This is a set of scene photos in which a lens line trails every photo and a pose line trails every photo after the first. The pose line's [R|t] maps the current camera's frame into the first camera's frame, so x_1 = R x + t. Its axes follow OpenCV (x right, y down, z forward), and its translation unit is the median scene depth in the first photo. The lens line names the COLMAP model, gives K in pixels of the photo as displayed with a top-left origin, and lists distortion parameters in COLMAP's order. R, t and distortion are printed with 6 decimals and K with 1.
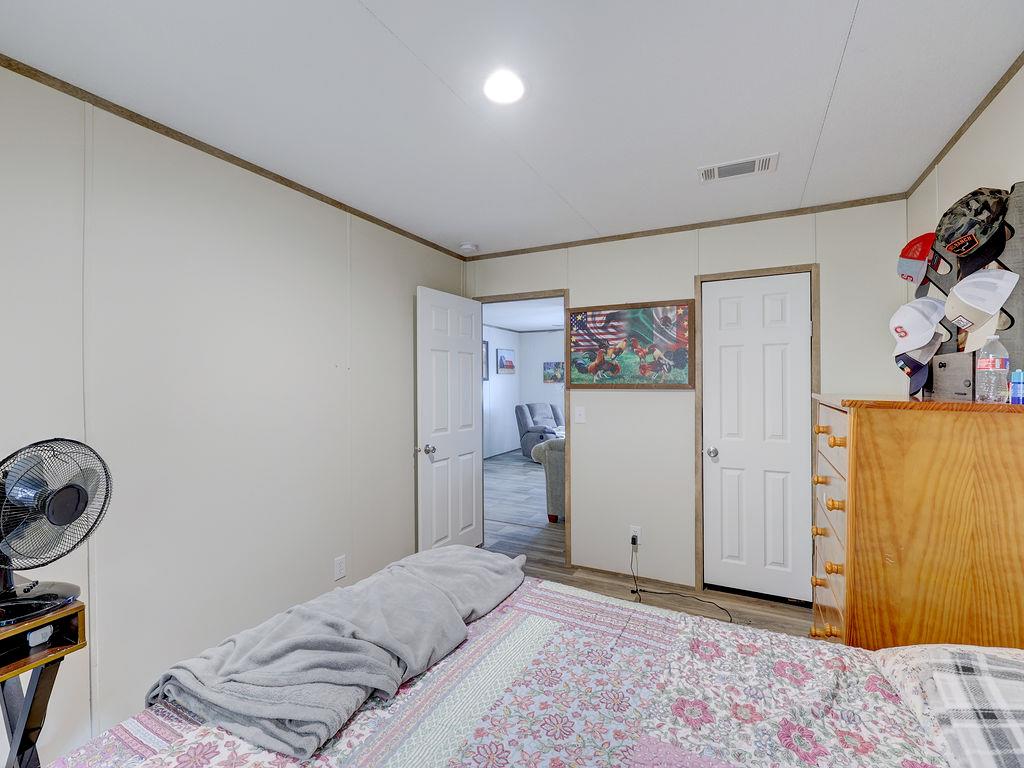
lens RADIAL K [[463.6, 0, 517.5], [0, 463.6, 382.2], [0, 0, 1]] dist [-0.000516, 0.000034]
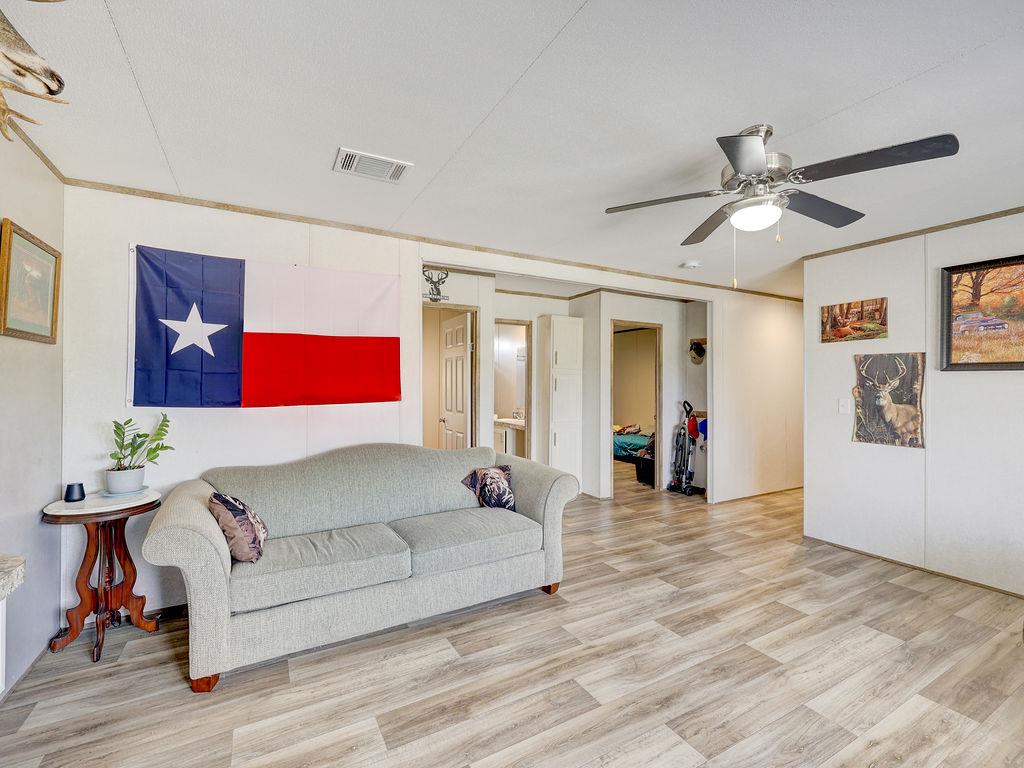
lens RADIAL K [[463.6, 0, 517.5], [0, 463.6, 382.2], [0, 0, 1]] dist [-0.000516, 0.000034]
pose [[-0.551439, -0.003464, -0.834208, 0.372712], [0.001699, 0.999985, -0.005275, 0.005563], [0.834213, -0.004326, -0.551425, 0.766228]]
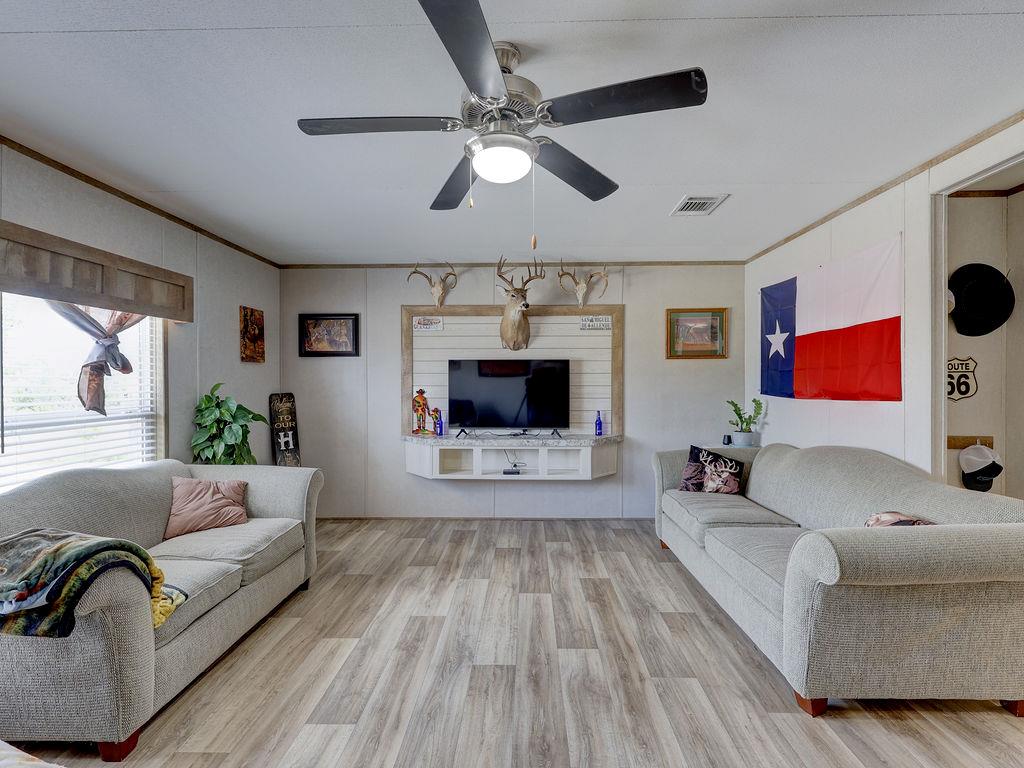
lens RADIAL K [[463.6, 0, 517.5], [0, 463.6, 382.2], [0, 0, 1]] dist [-0.000516, 0.000034]
pose [[-0.433222, 0.001655, 0.901286, -0.051134], [0.003192, 0.999995, -0.000303, 0.006598], [-0.901282, 0.002745, -0.433225, 0.810827]]
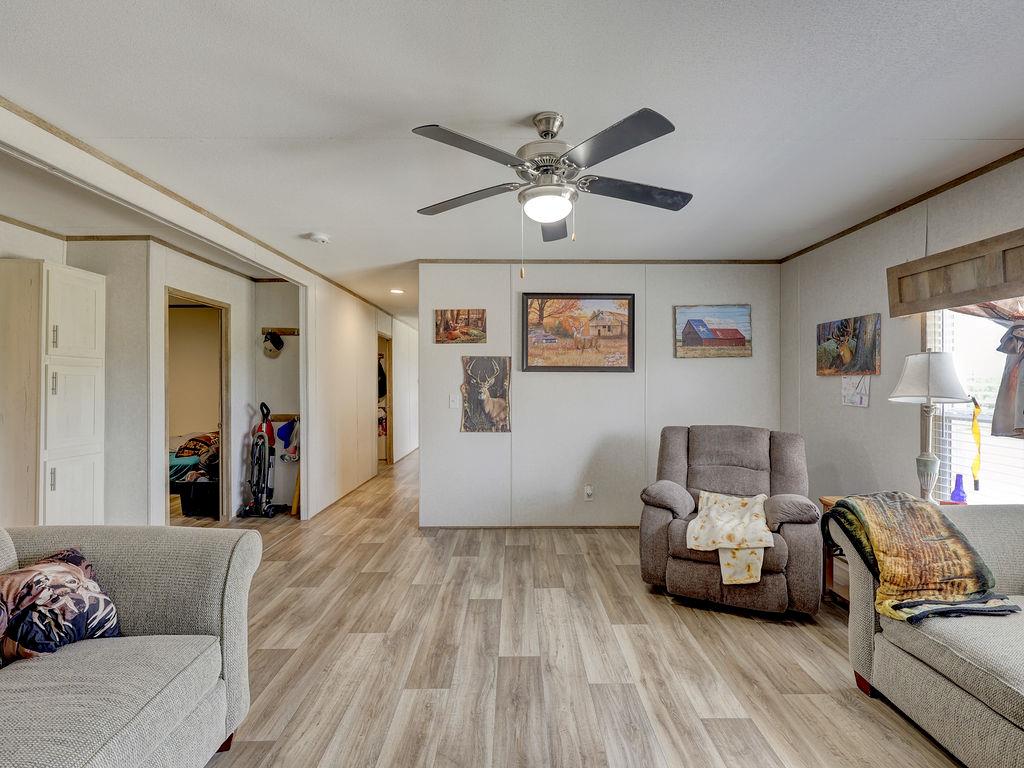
lens RADIAL K [[463.6, 0, 517.5], [0, 463.6, 382.2], [0, 0, 1]] dist [-0.000516, 0.000034]
pose [[0.458713, 0.000726, -0.888584, 0.305742], [0.003240, 0.999992, 0.002489, 0.005120], [0.888578, -0.004021, 0.458707, 0.621973]]
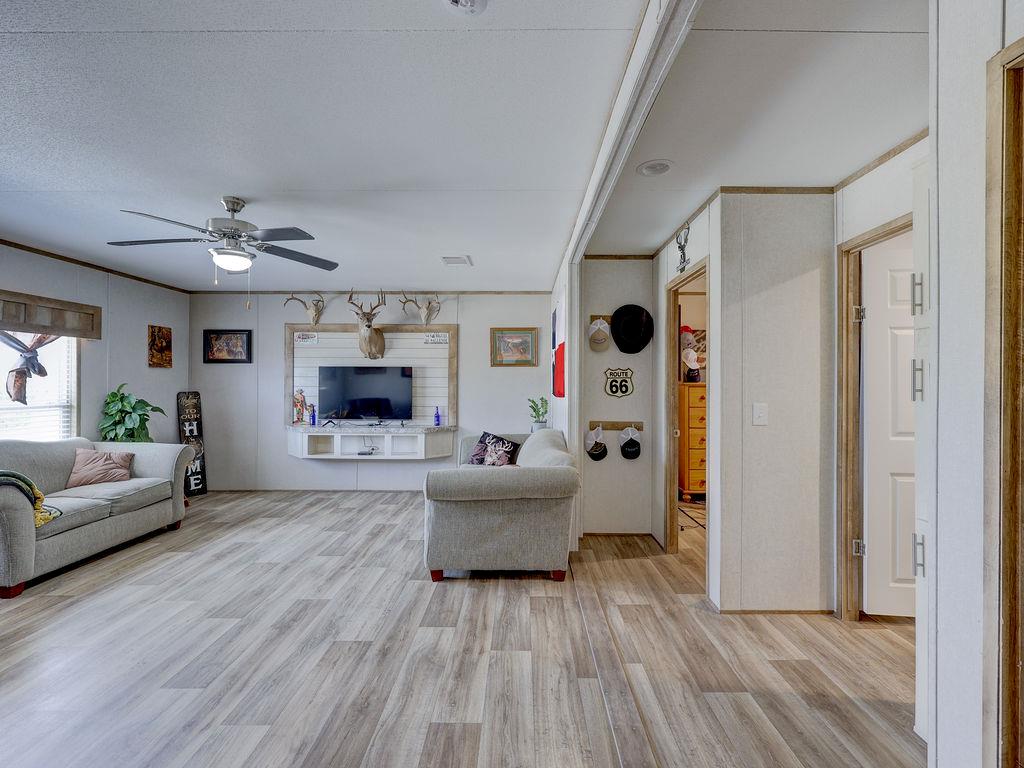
lens RADIAL K [[462.3, 0, 520.5], [0, 462.3, 380.1], [0, 0, 1]] dist [-0.002772, -0.000218]
pose [[-0.450982, 0.009179, 0.892486, -0.261993], [-0.001503, 0.999938, -0.011043, 0.007828], [-0.892532, -0.006322, -0.450940, 0.703374]]
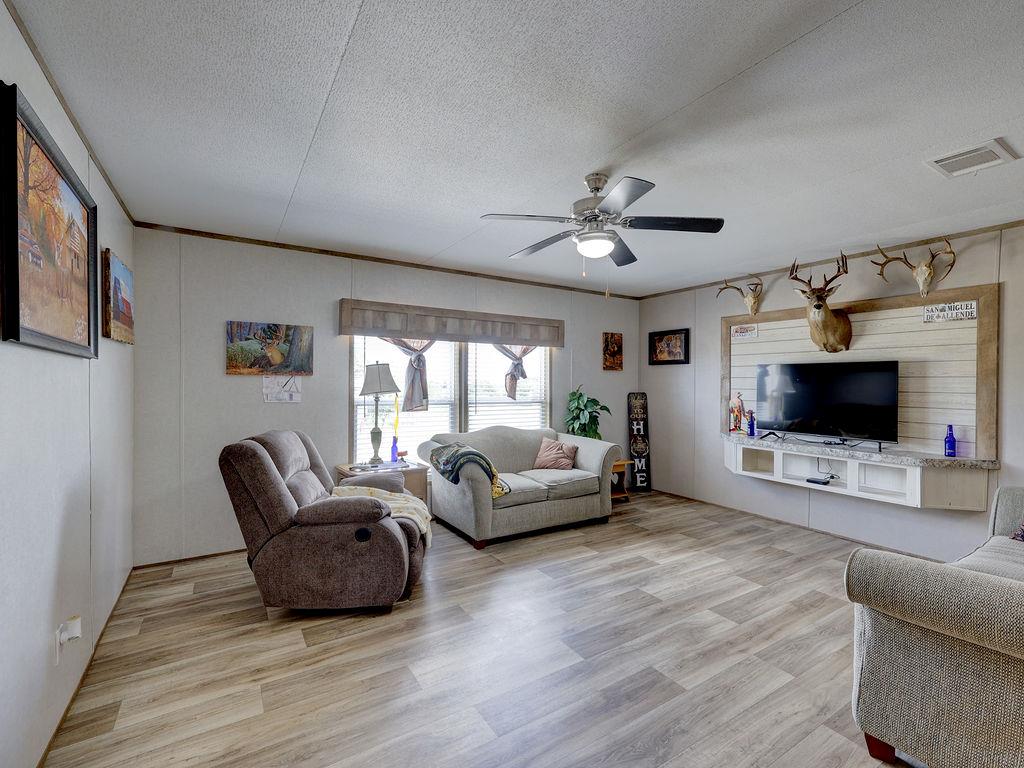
lens RADIAL K [[460.1, 0, 518.1], [0, 460.1, 383.2], [0, 0, 1]] dist [-0.000160, 0.000089]
pose [[0.507895, 0.007496, 0.861386, -0.154876], [-0.010578, 0.999941, -0.002464, 0.007248], [-0.861354, -0.007861, 0.507945, 0.634336]]
